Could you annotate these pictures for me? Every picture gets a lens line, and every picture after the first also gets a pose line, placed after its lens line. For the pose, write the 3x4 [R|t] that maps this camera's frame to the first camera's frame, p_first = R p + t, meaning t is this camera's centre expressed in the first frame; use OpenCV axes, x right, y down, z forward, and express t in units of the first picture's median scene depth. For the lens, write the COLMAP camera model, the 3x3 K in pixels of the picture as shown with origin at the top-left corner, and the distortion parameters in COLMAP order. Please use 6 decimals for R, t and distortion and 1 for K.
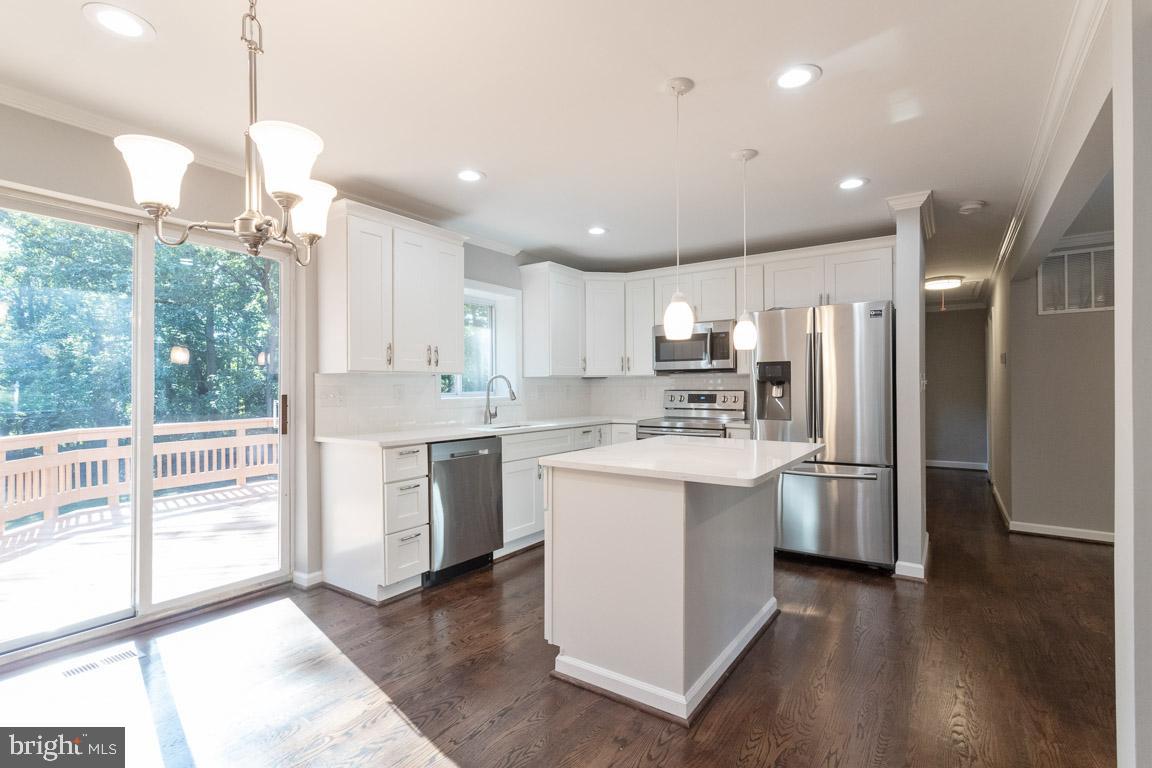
lens RADIAL K [[545.2, 0, 576.2], [0, 545.2, 388.5], [0, 0, 1]] dist [-0.000731, 0.001258]
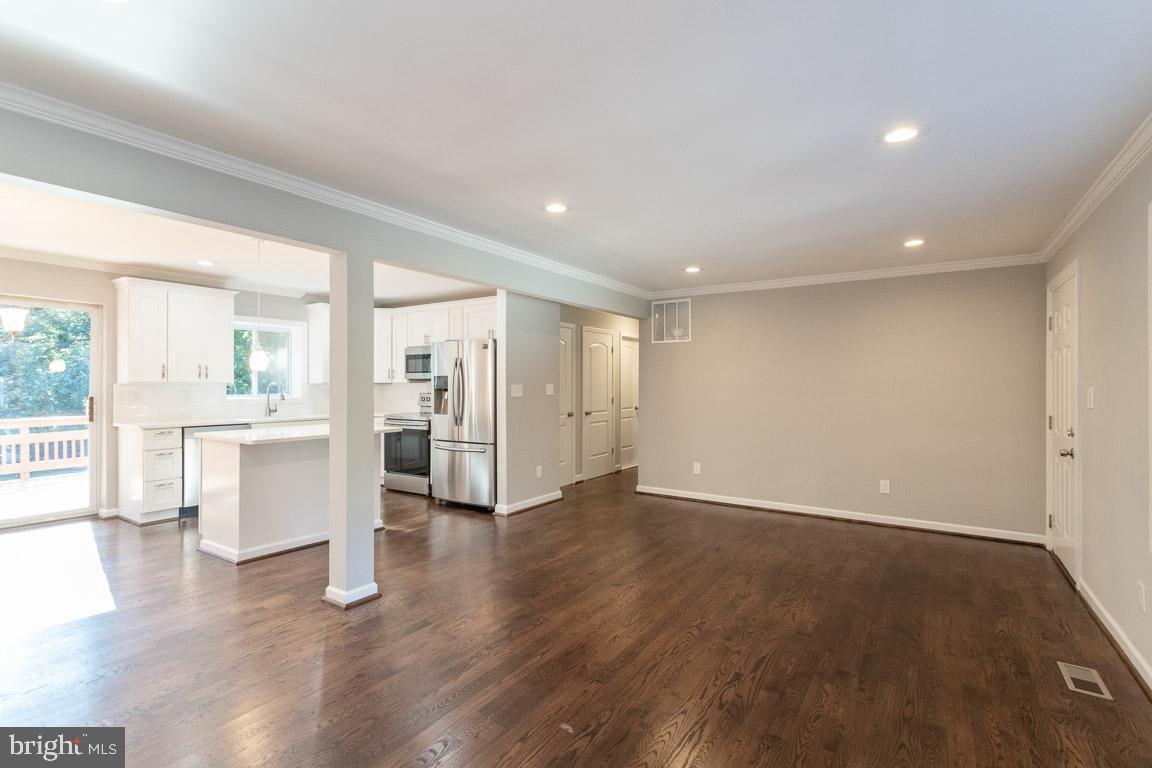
lens RADIAL K [[545.2, 0, 578.5], [0, 545.2, 379.8], [0, 0, 1]] dist [-0.000731, 0.001258]
pose [[0.999669, 0.005480, 0.025143, 0.651675], [-0.005199, 0.999924, -0.011211, -0.021546], [-0.025203, 0.011077, 0.999621, -0.486533]]
